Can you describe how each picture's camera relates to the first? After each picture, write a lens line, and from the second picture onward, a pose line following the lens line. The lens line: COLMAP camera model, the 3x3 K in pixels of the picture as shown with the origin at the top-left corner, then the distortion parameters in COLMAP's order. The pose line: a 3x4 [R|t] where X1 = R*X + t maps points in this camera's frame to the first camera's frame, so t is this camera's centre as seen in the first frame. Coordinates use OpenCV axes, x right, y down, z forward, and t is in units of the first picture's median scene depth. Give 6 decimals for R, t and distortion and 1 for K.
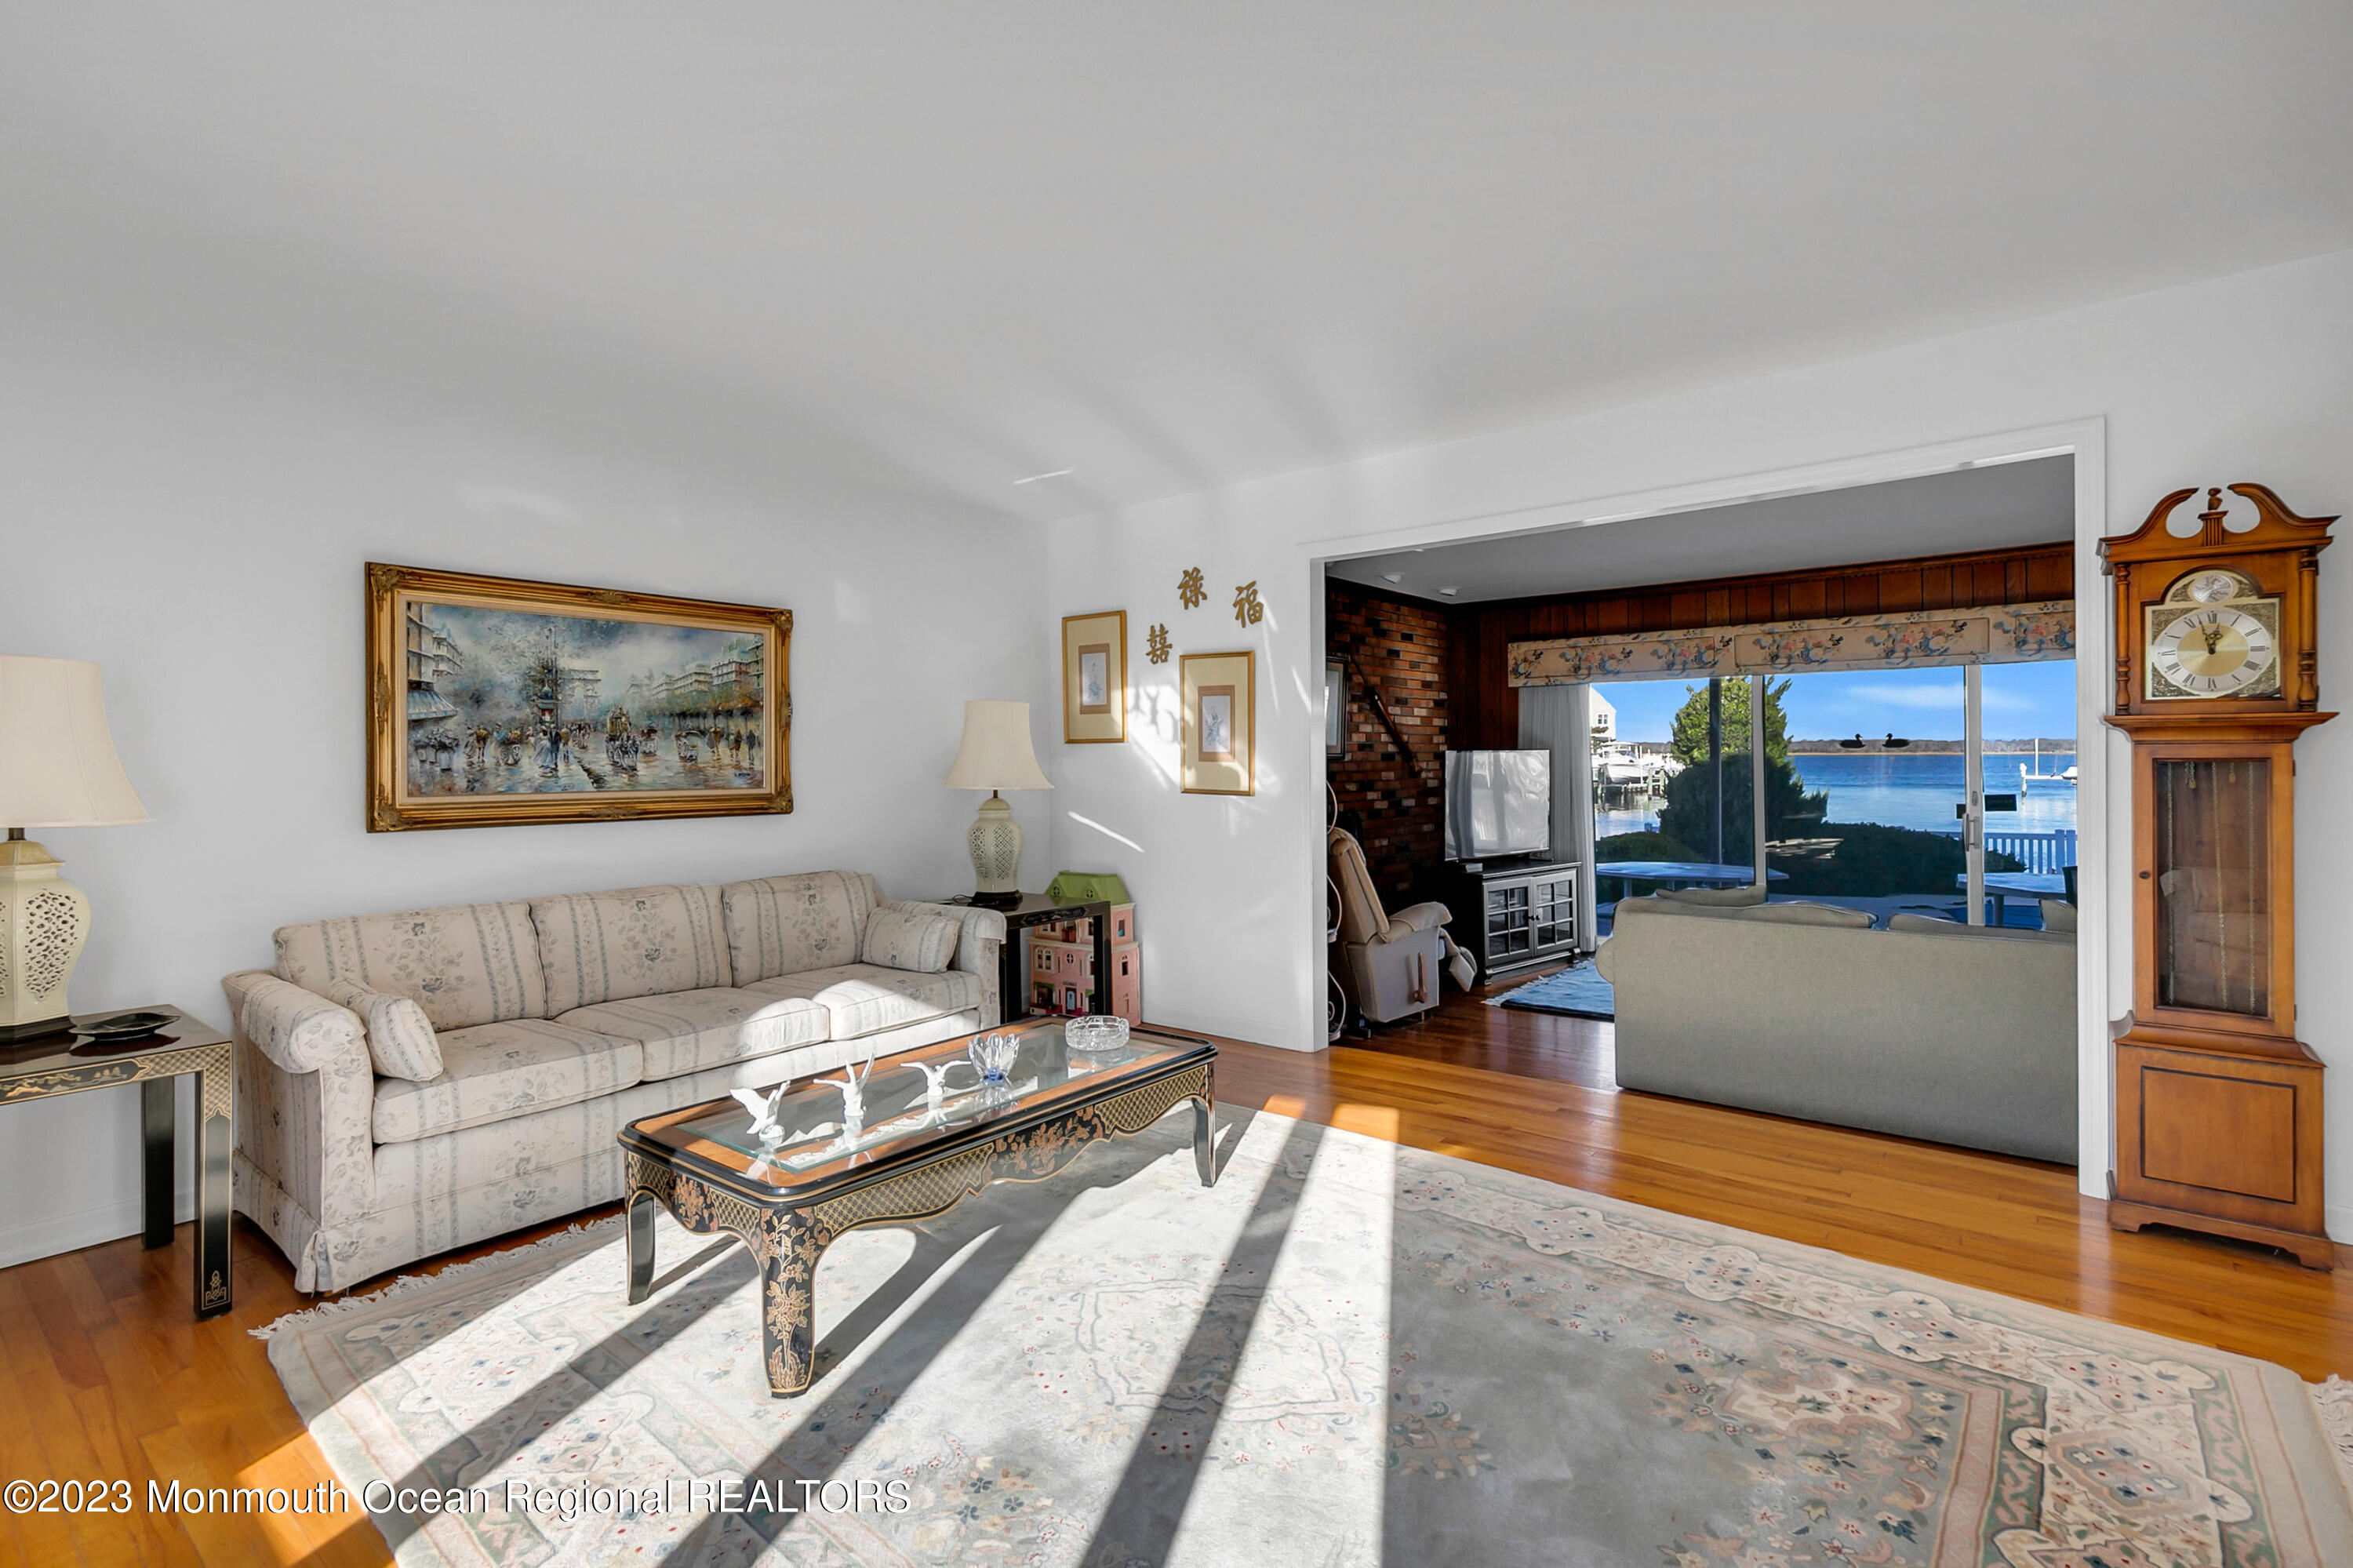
lens RADIAL K [[1104.2, 0, 1160.1], [0, 1104.2, 760.9], [0, 0, 1]] dist [0.017657, 0.002497]
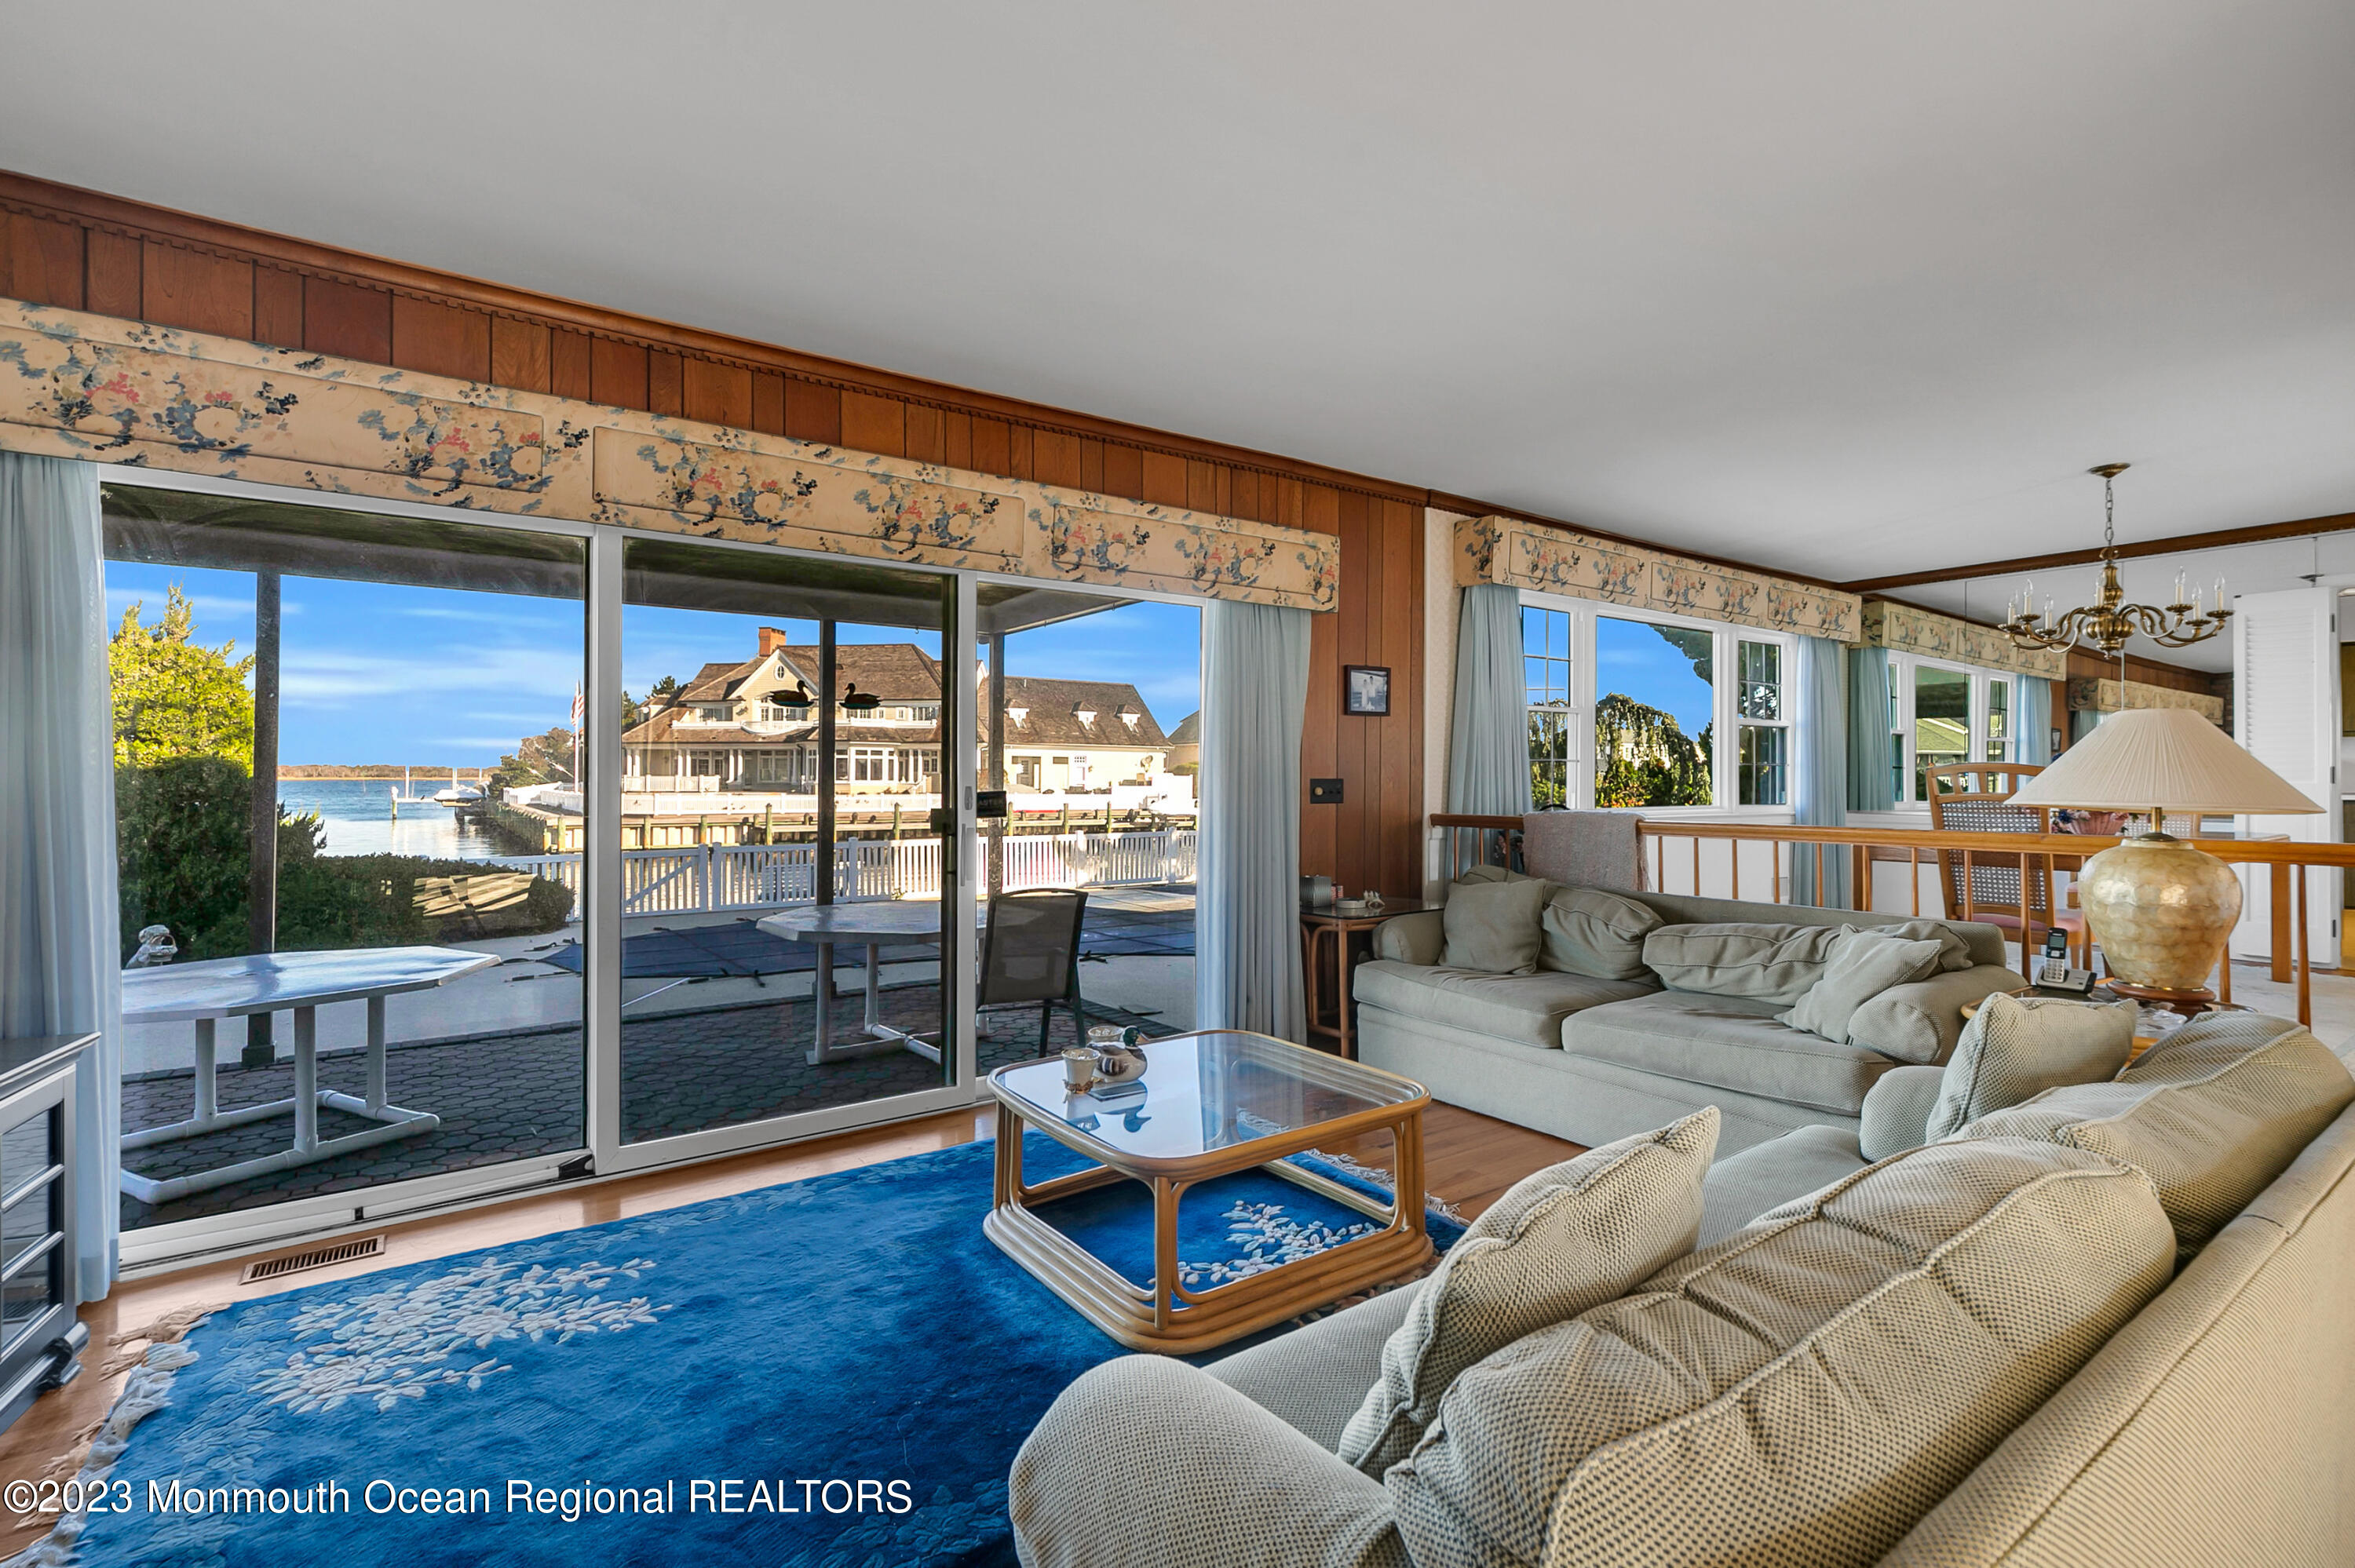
lens RADIAL K [[1079.3, 0, 1193.2], [0, 1079.3, 777.0], [0, 0, 1]] dist [0.004069, 0.000251]
pose [[0.257421, 0.011392, 0.966232, 0.157420], [-0.002634, 0.999935, -0.011087, 0.023139], [-0.966296, 0.000309, 0.257434, 0.599200]]
